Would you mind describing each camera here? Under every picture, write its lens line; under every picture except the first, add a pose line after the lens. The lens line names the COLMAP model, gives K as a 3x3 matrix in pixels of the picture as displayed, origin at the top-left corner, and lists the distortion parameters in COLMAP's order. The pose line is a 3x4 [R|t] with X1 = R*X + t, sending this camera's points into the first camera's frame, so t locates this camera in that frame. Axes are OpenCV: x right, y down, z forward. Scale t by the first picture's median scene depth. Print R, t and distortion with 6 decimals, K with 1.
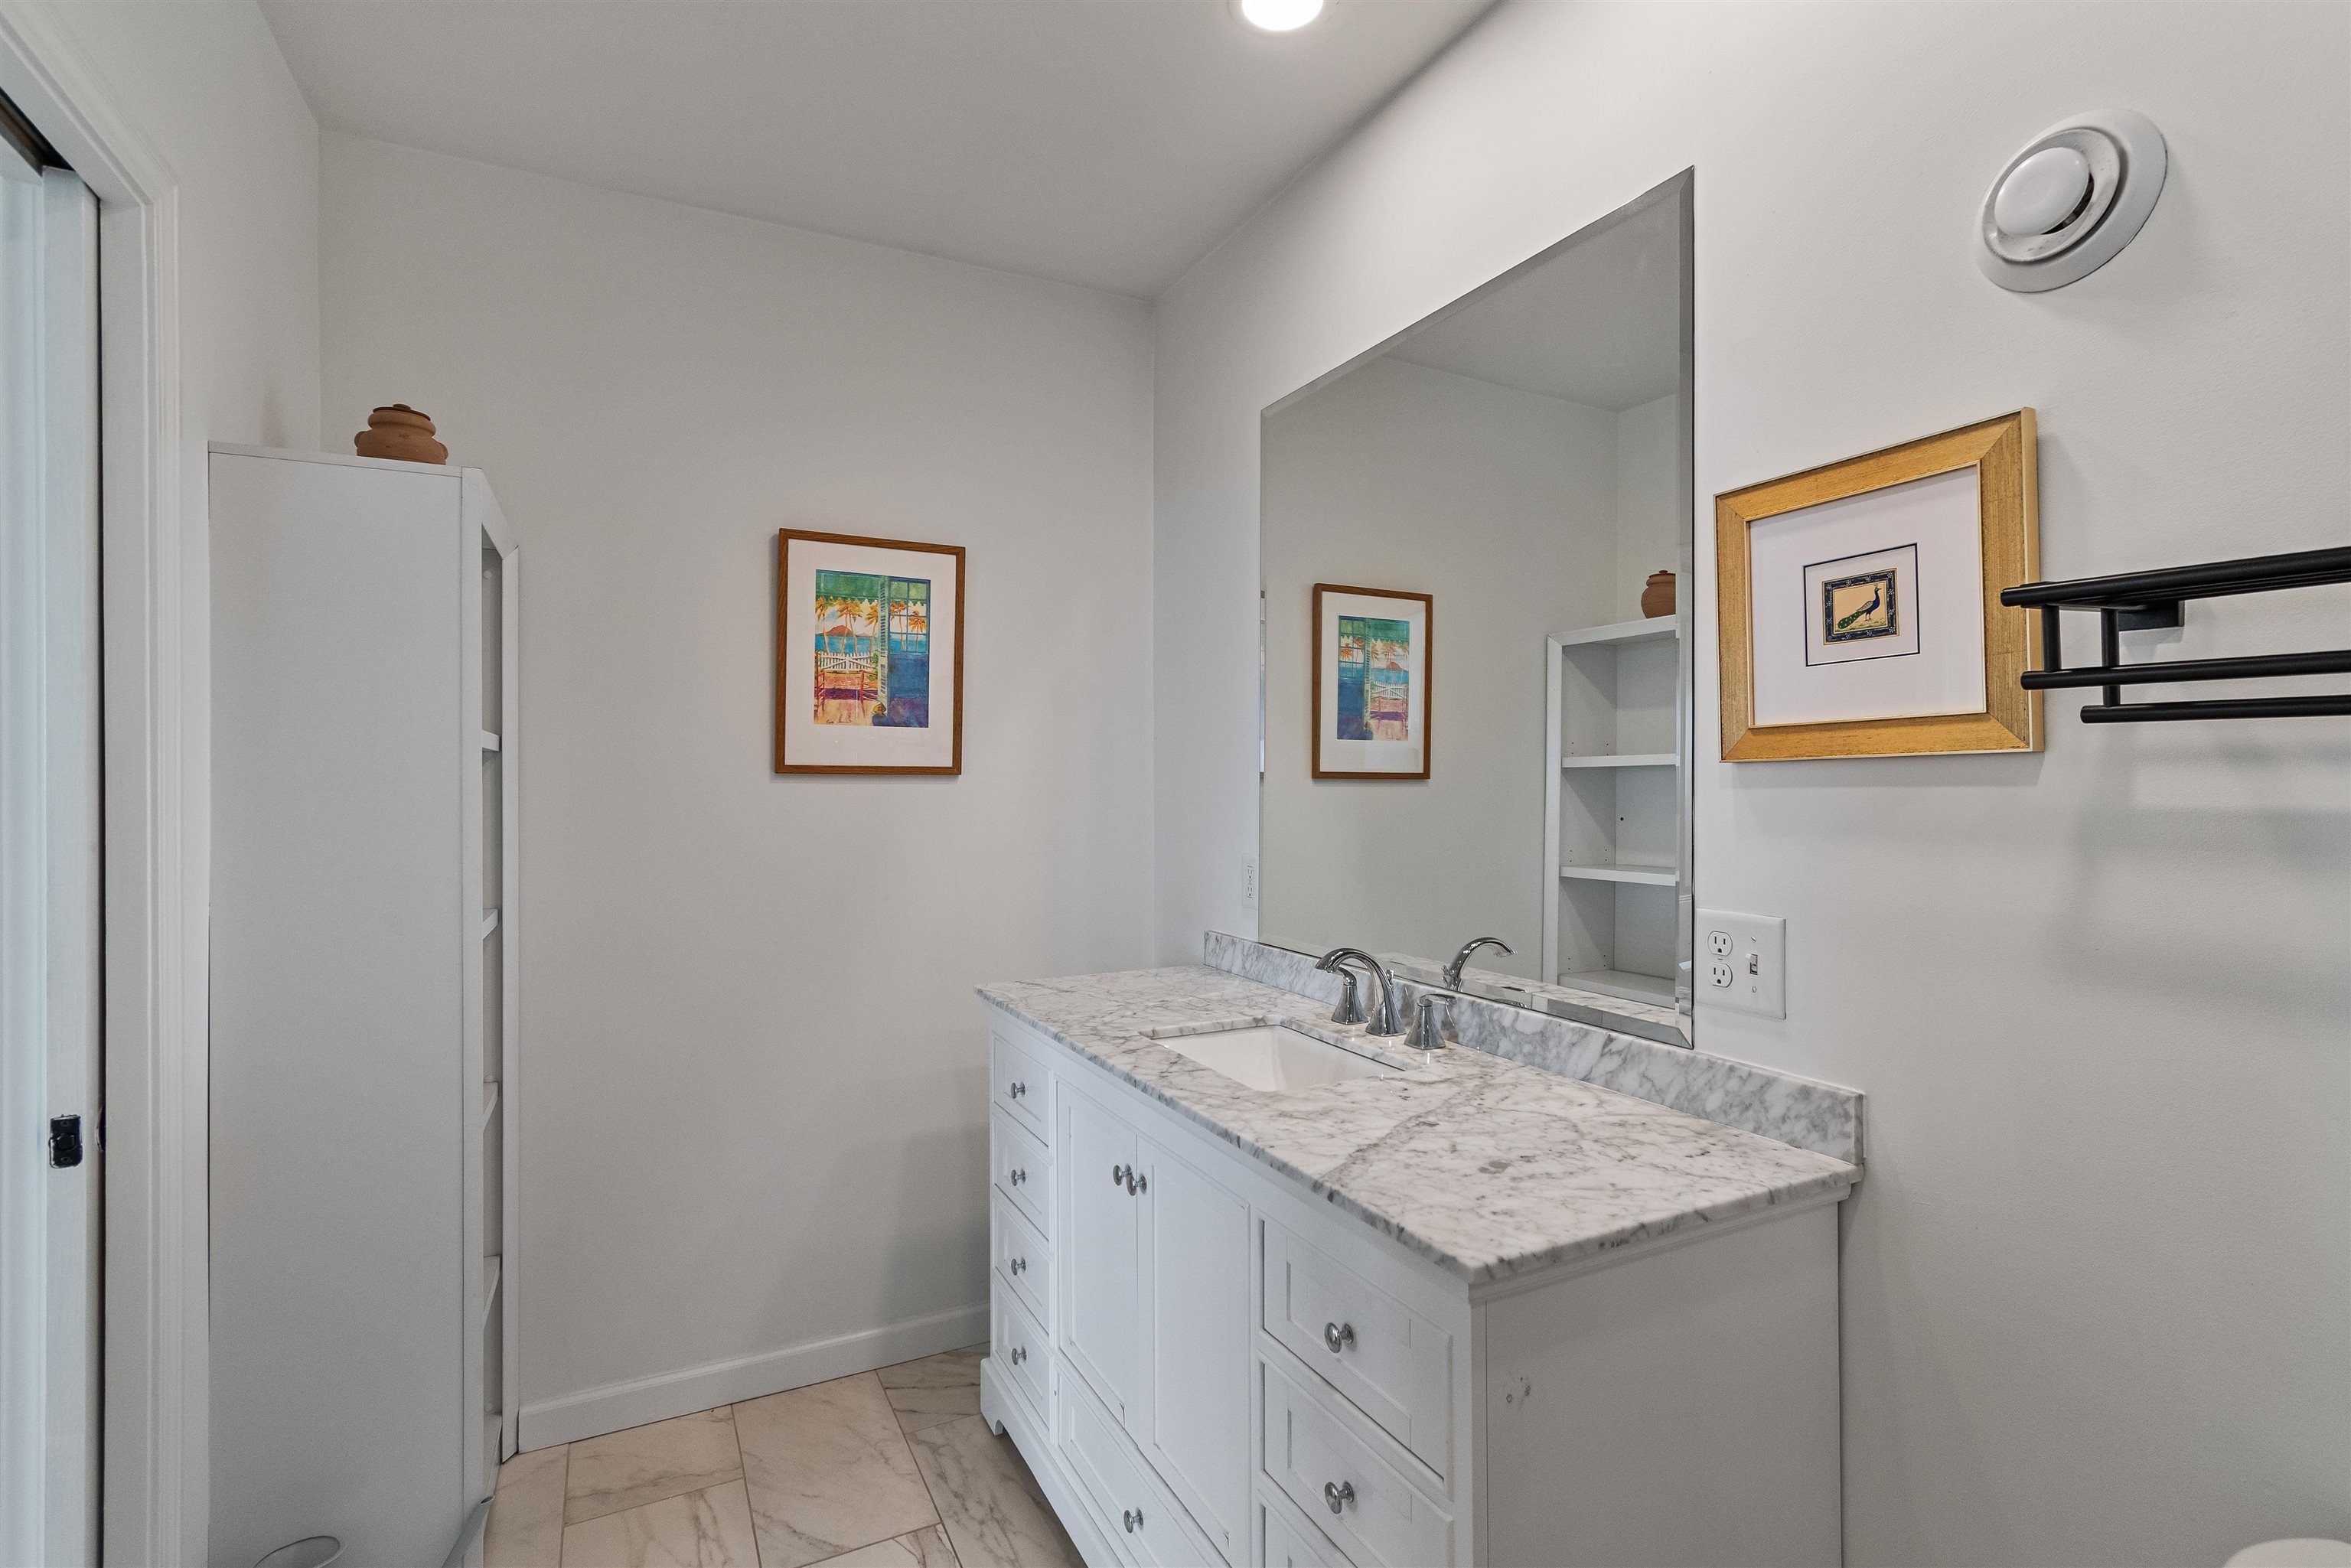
lens RADIAL K [[1150.4, 0, 1166.1], [0, 1150.4, 786.6], [0, 0, 1]] dist [0.004479, 0.000642]
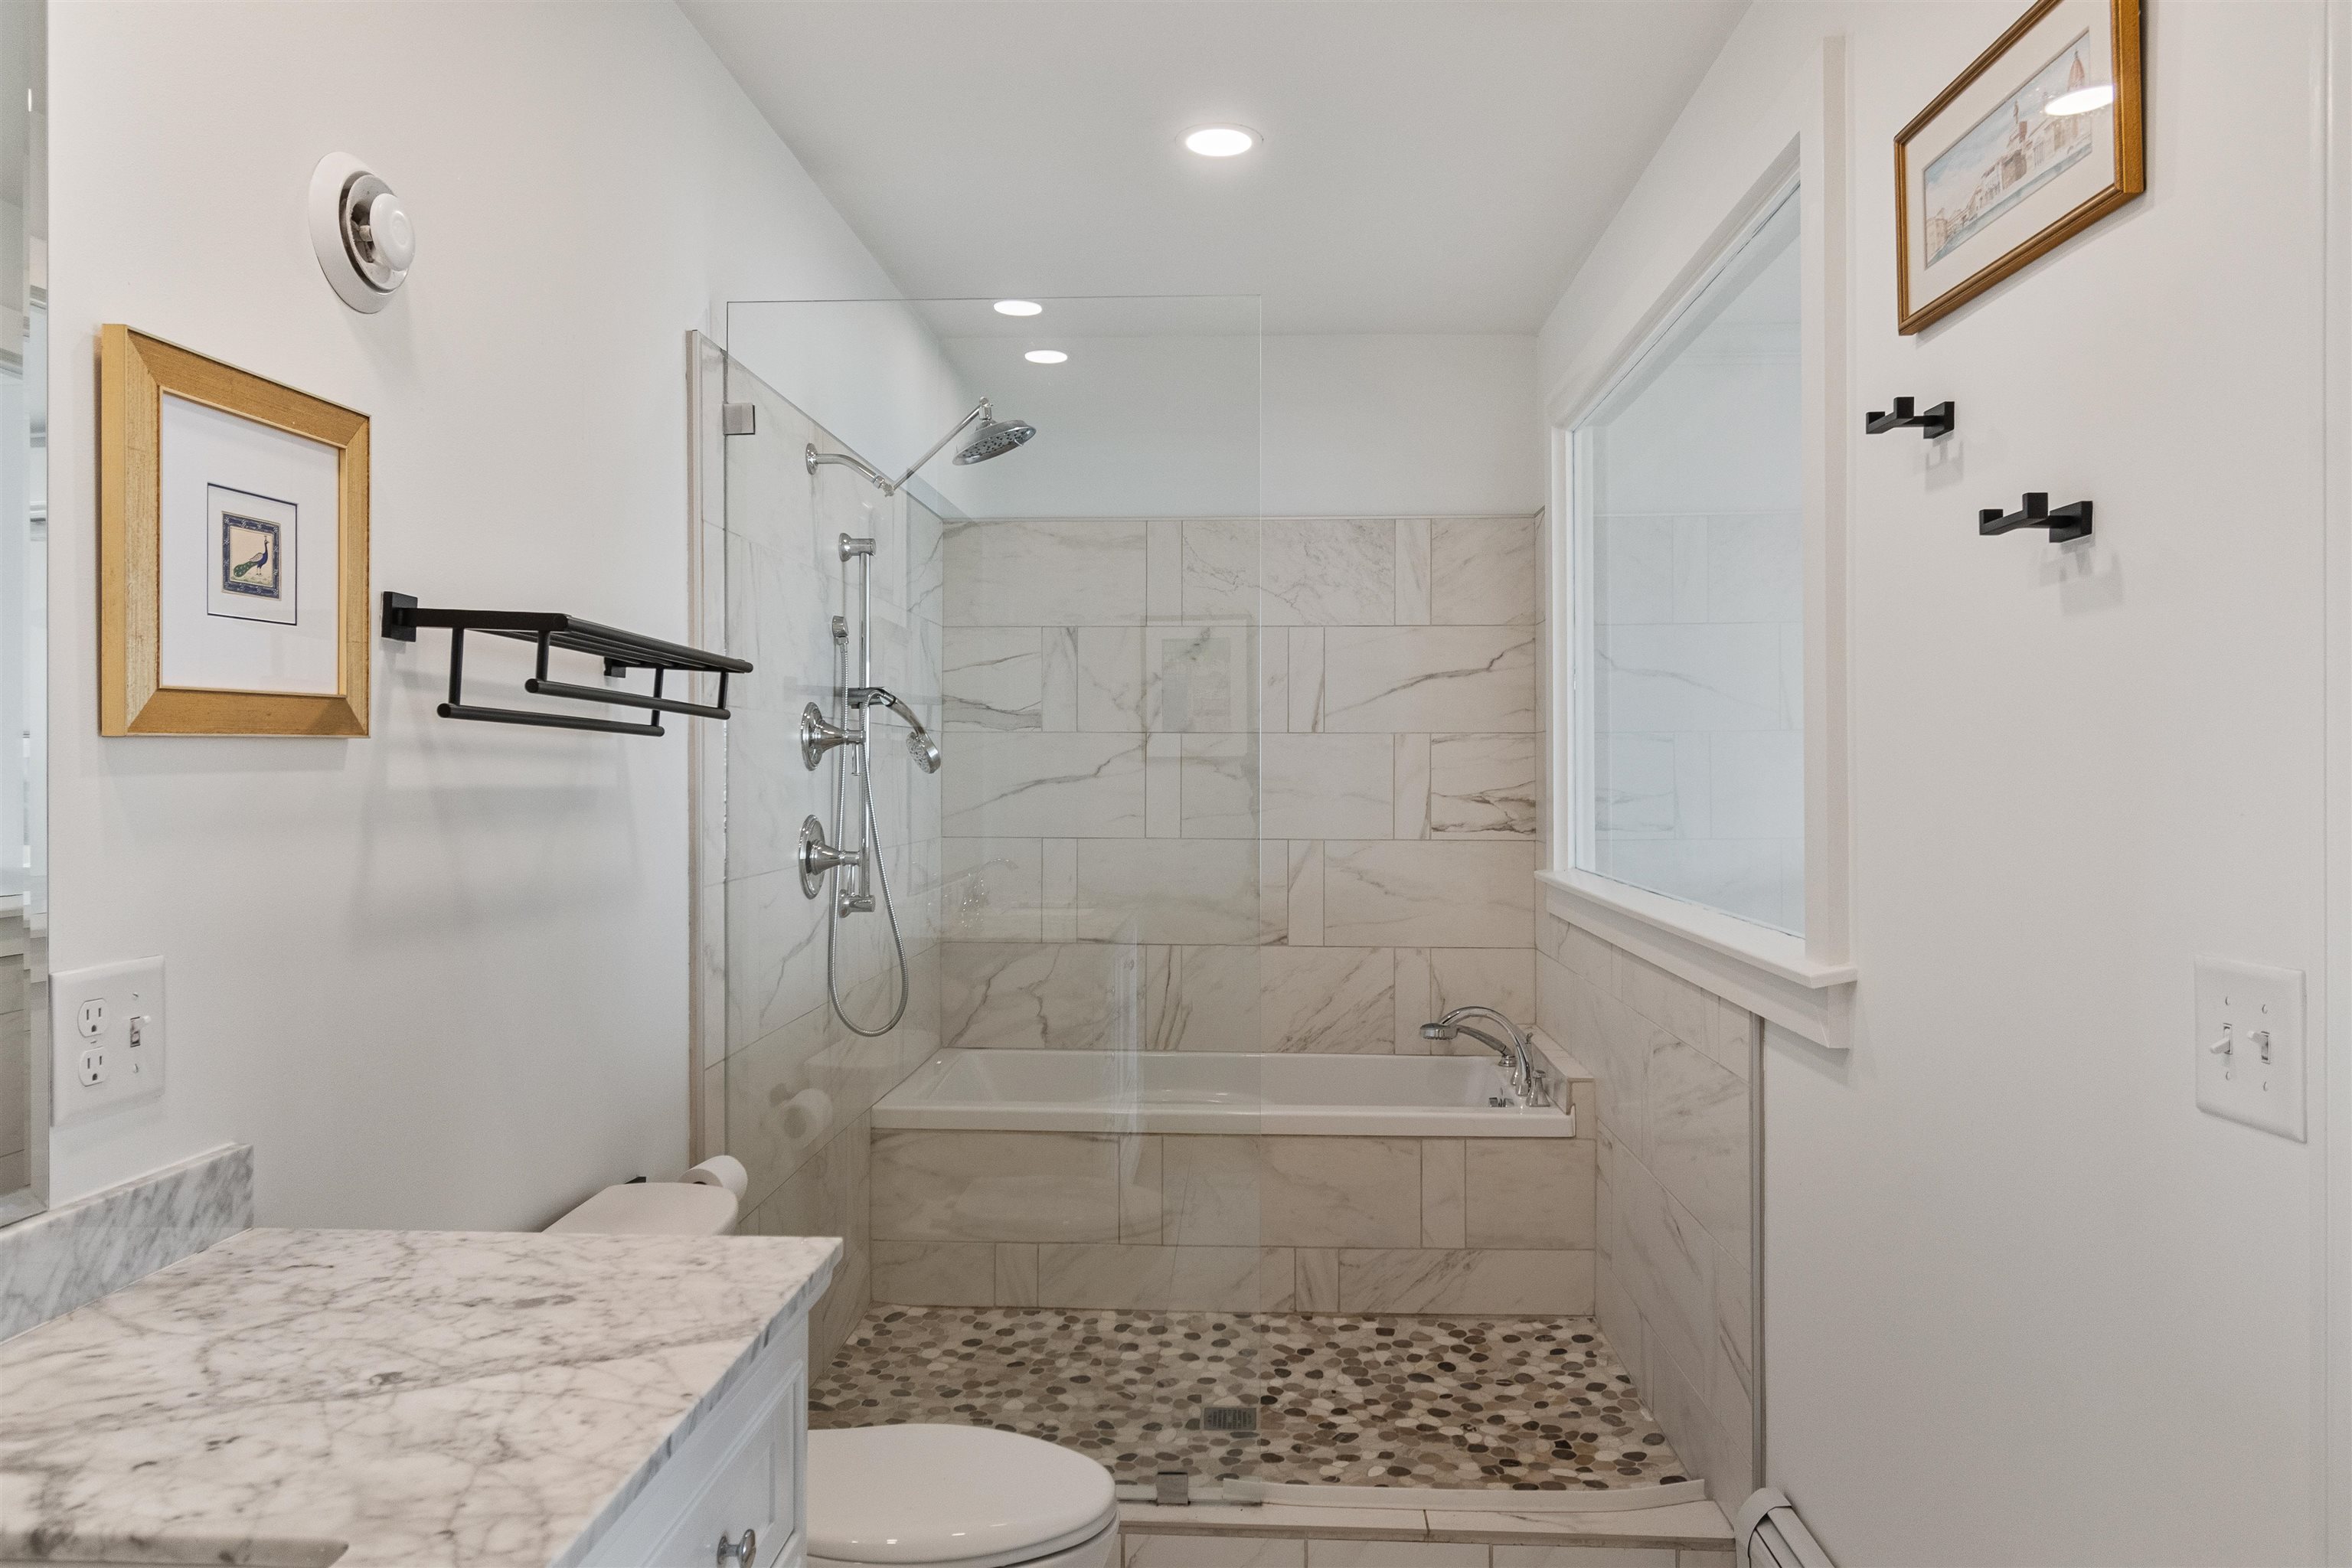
lens RADIAL K [[1532.5, 0, 1194.0], [0, 1532.5, 756.1], [0, 0, 1]] dist [0.001408, -0.001183]
pose [[-0.876850, 0.008685, 0.480685, -0.484428], [0.008052, 0.999962, -0.003379, -0.001512], [-0.480696, 0.000908, -0.876887, 1.502348]]
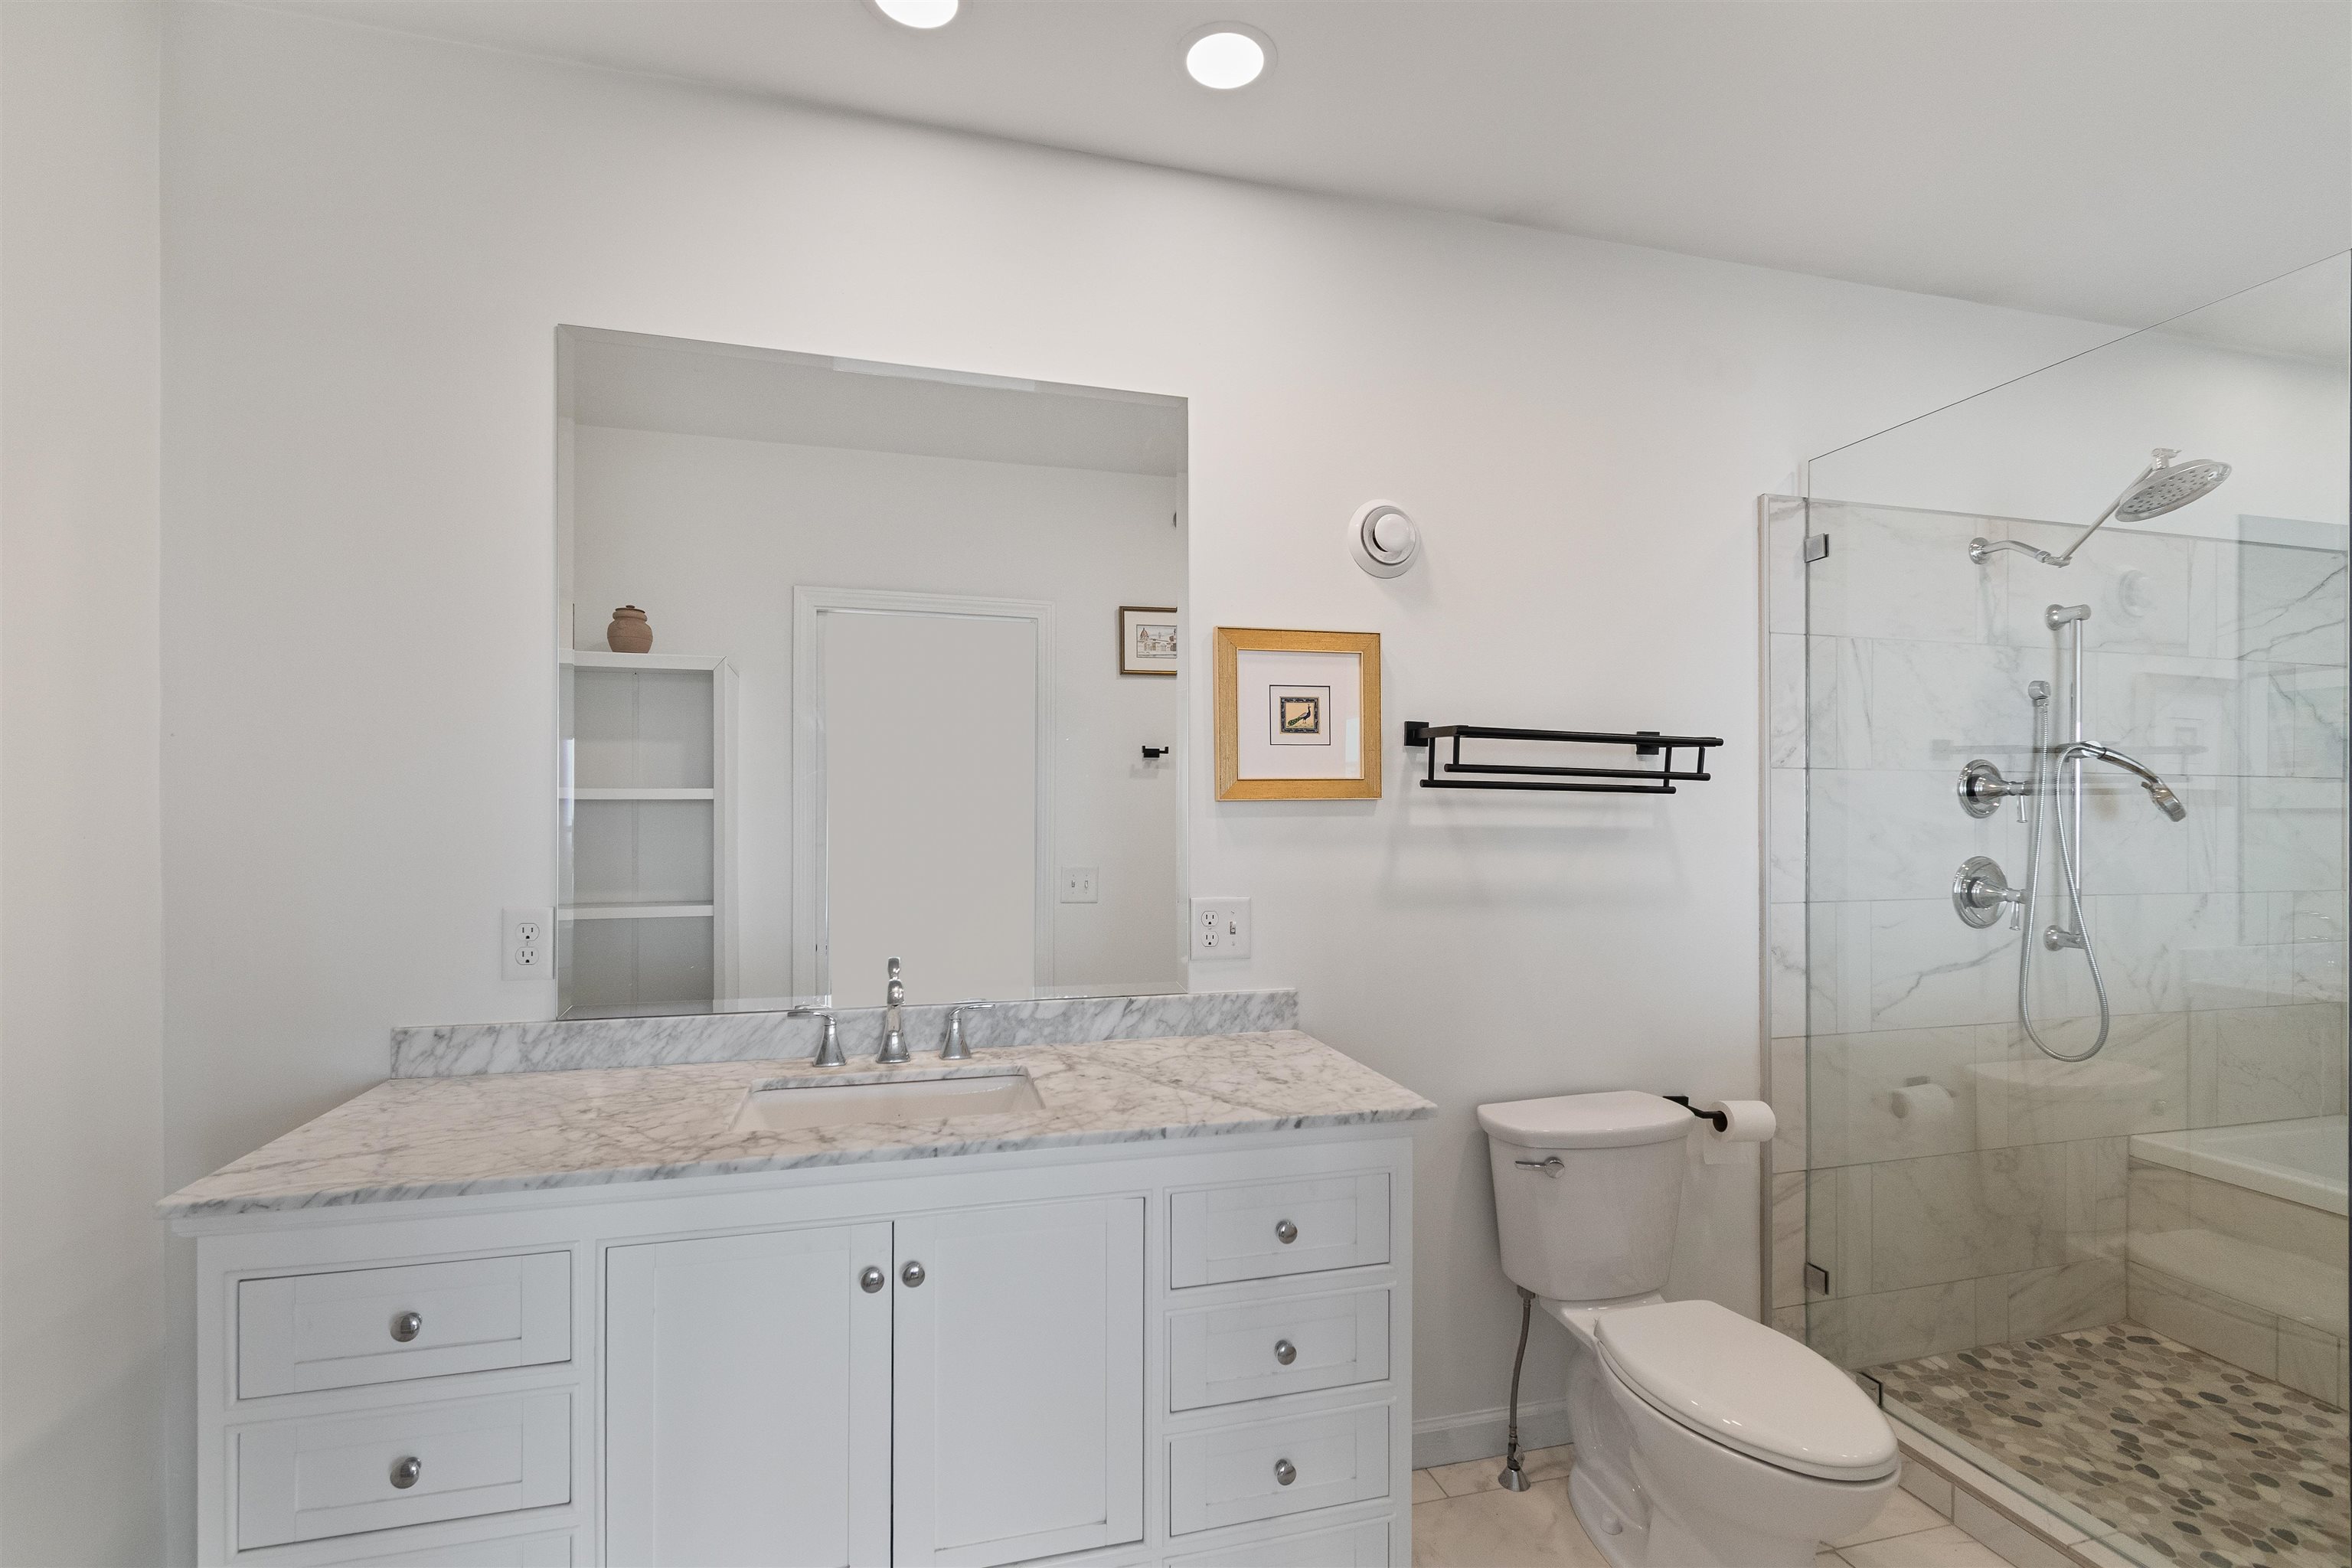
lens RADIAL K [[1076.4, 0, 1201.3], [0, 1076.4, 810.2], [0, 0, 1]] dist [0.005064, -0.002042]
pose [[0.178112, 0.007529, 0.983981, -0.965906], [0.003993, 0.999957, -0.008374, 0.004038], [-0.984002, 0.005420, 0.178074, 0.779481]]
